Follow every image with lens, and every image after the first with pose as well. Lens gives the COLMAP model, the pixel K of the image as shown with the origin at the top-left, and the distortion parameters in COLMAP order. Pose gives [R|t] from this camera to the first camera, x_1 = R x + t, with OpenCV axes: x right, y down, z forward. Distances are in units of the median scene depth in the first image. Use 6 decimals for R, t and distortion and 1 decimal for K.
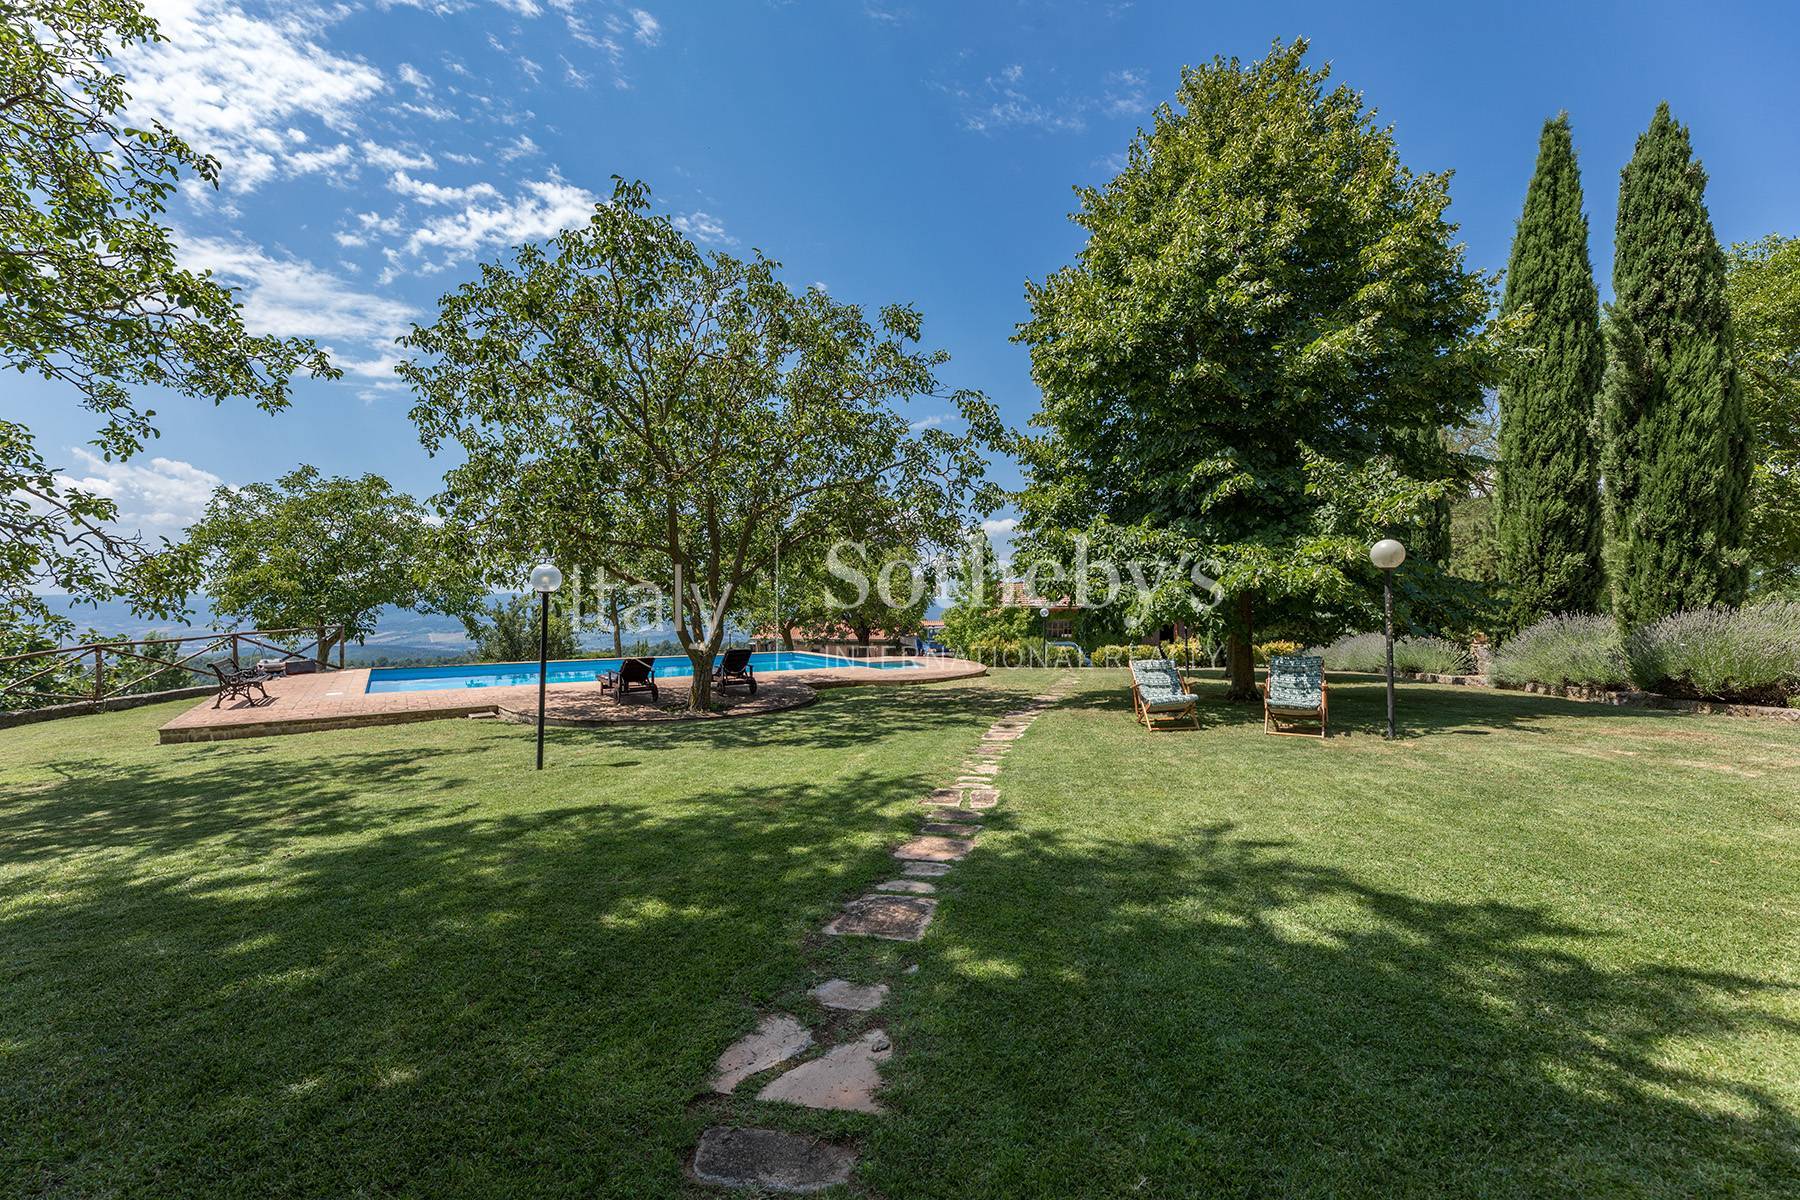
lens RADIAL K [[748.3, 0, 900.0], [0, 748.3, 600.0], [0, 0, 1]] dist [0.000269, 0.000018]
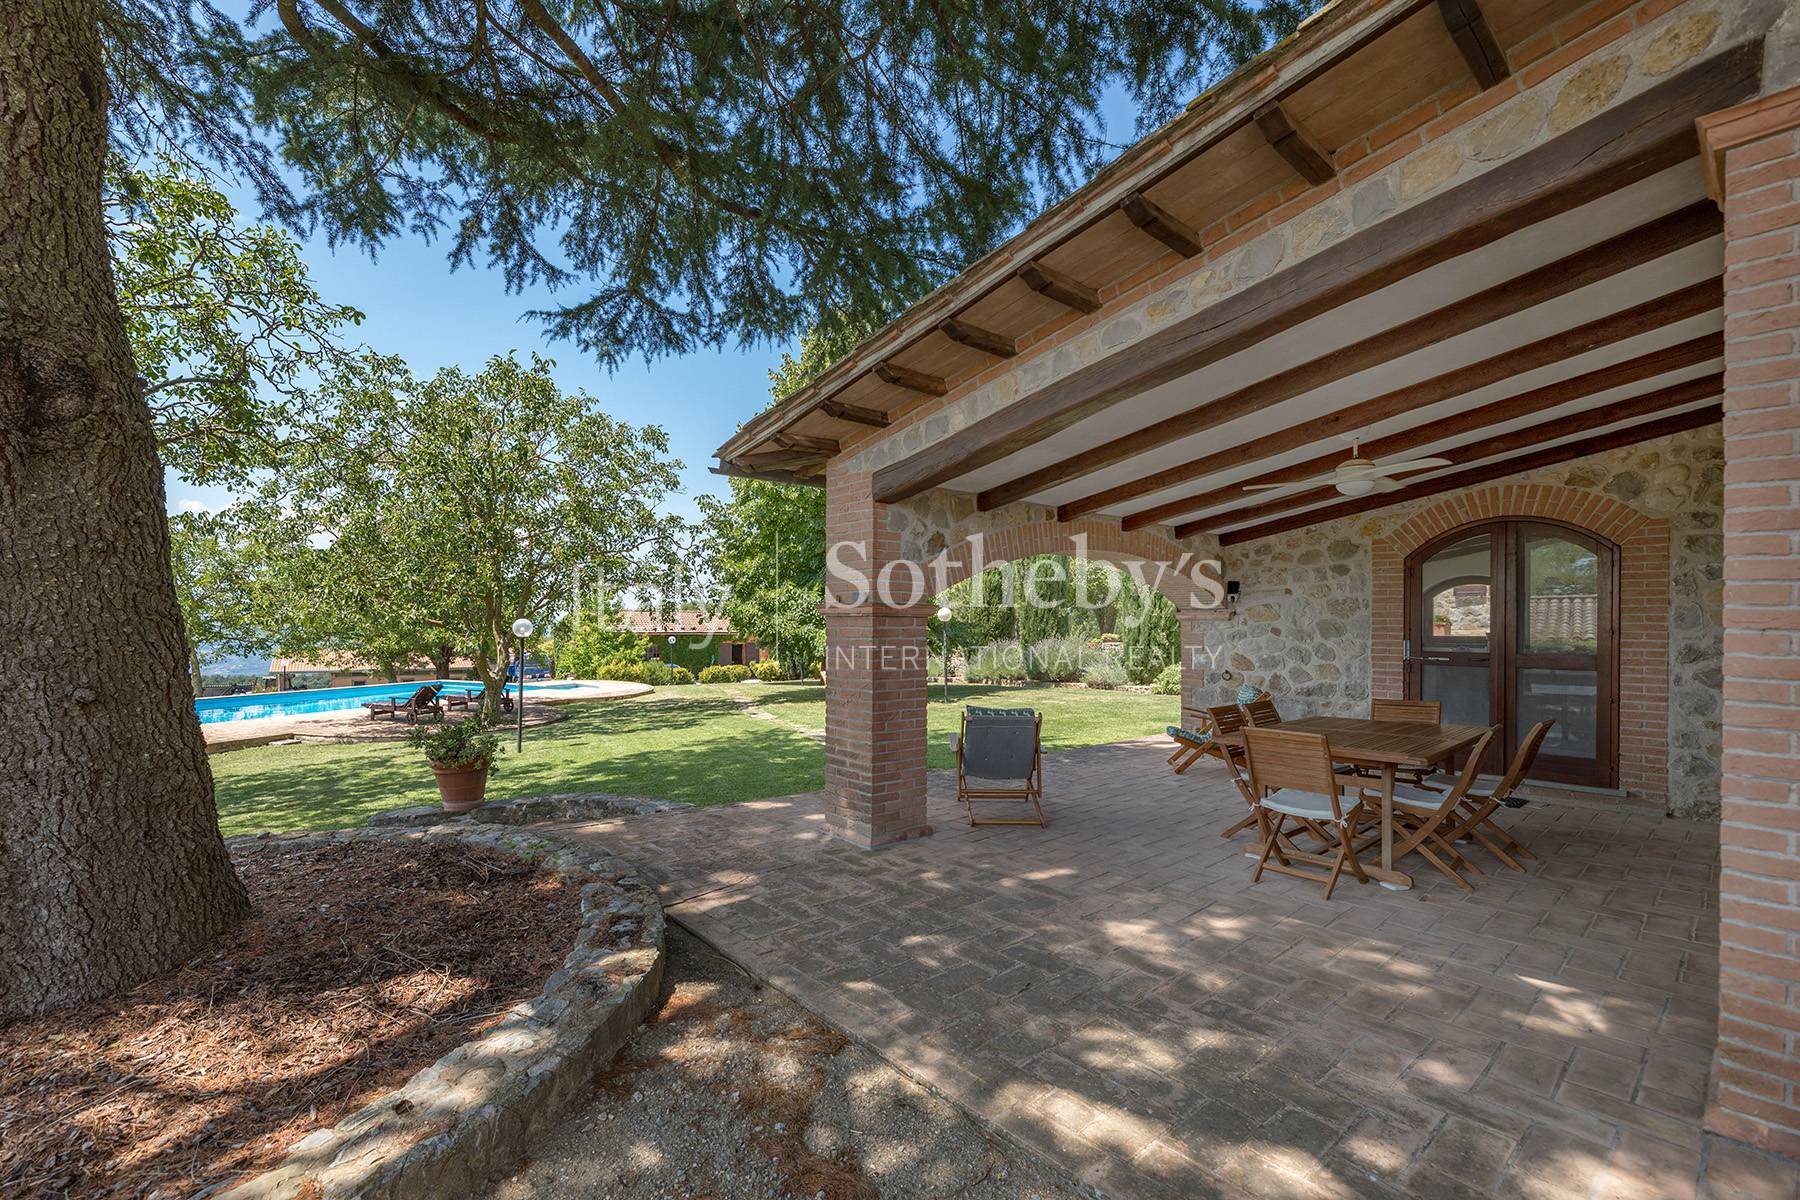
lens RADIAL K [[748.3, 0, 900.0], [0, 748.3, 600.0], [0, 0, 1]] dist [0.000269, 0.000018]
pose [[0.816700, 0.020557, 0.576697, -0.354737], [-0.004131, 0.999548, -0.029780, -0.021436], [-0.577048, 0.021939, 0.816415, -0.342226]]
